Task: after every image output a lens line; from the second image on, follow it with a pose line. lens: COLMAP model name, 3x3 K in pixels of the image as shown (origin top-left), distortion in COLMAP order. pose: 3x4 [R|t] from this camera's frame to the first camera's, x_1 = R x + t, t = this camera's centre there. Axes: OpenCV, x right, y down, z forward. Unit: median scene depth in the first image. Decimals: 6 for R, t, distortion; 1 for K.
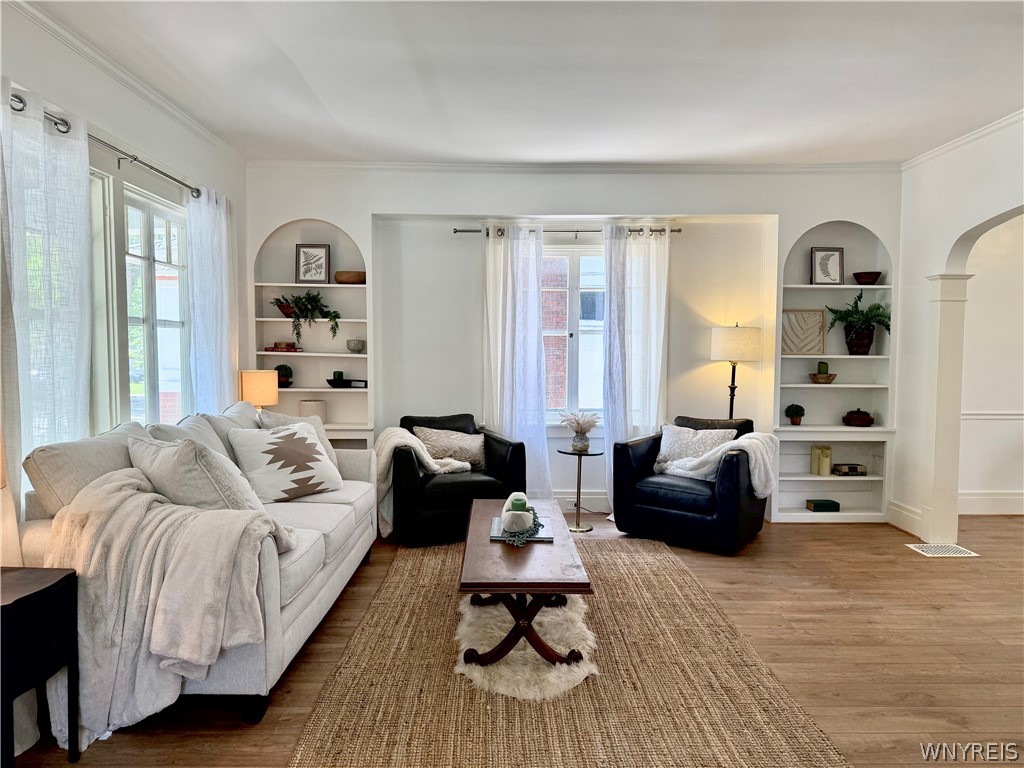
lens RADIAL K [[722.8, 0, 520.8], [0, 722.8, 384.8], [0, 0, 1]] dist [0.010154, 0.006381]
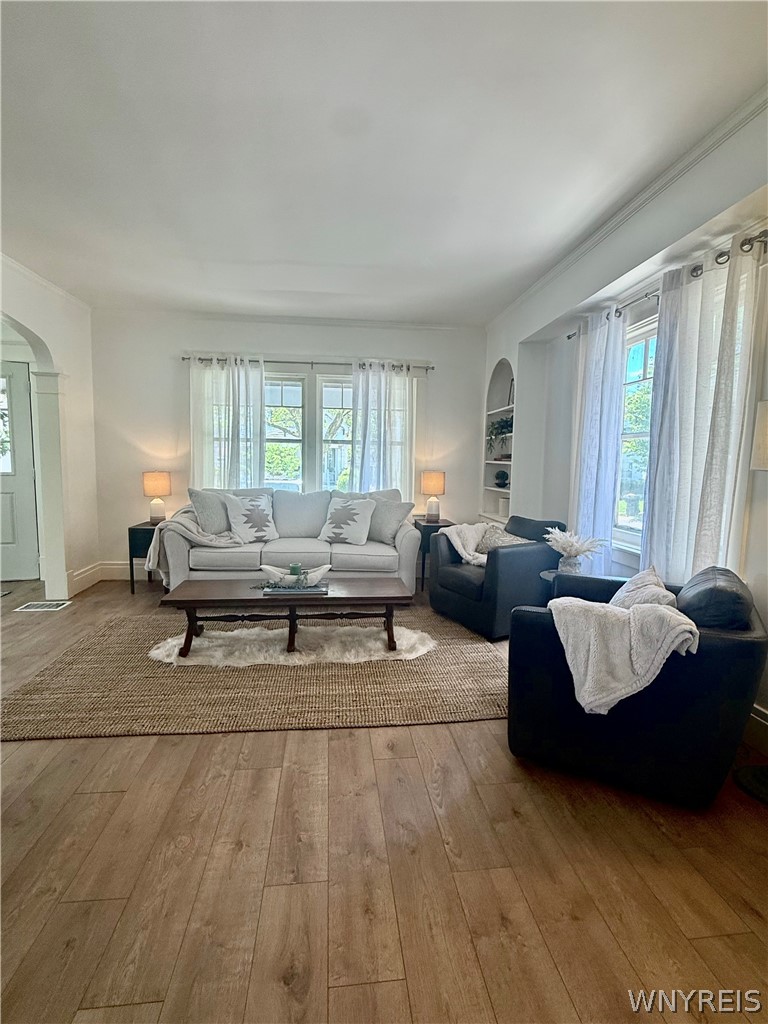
lens RADIAL K [[501.4, 0, 385.9], [0, 501.4, 514.3], [0, 0, 1]] dist [0.004061, 0.001298]
pose [[0.088035, 0.096211, -0.991460, 0.606029], [-0.065847, 0.993710, 0.090582, -0.016962], [0.993939, 0.057310, 0.093816, 0.704778]]
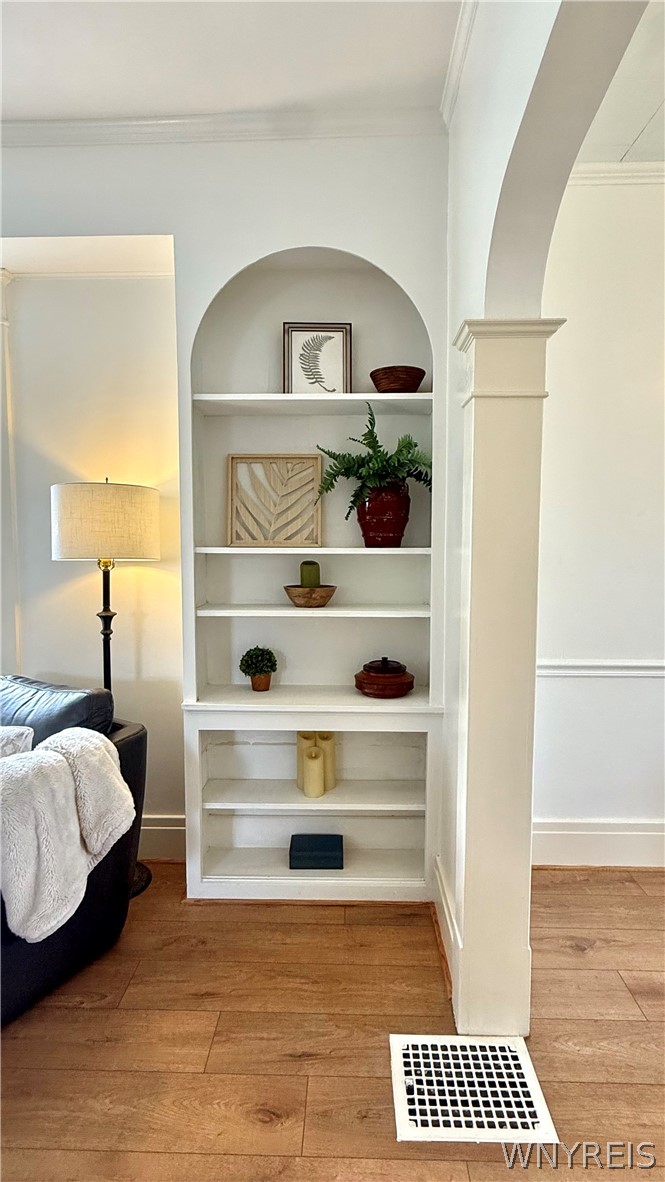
lens RADIAL K [[600.1, 0, 331.9], [0, 600.1, 584.2], [0, 0, 1]] dist [0.003704, -0.000800]
pose [[0.998335, -0.001428, -0.057668, 0.470070], [0.002060, 0.999939, 0.010889, -0.021689], [0.057649, -0.010990, 0.998276, 0.621582]]
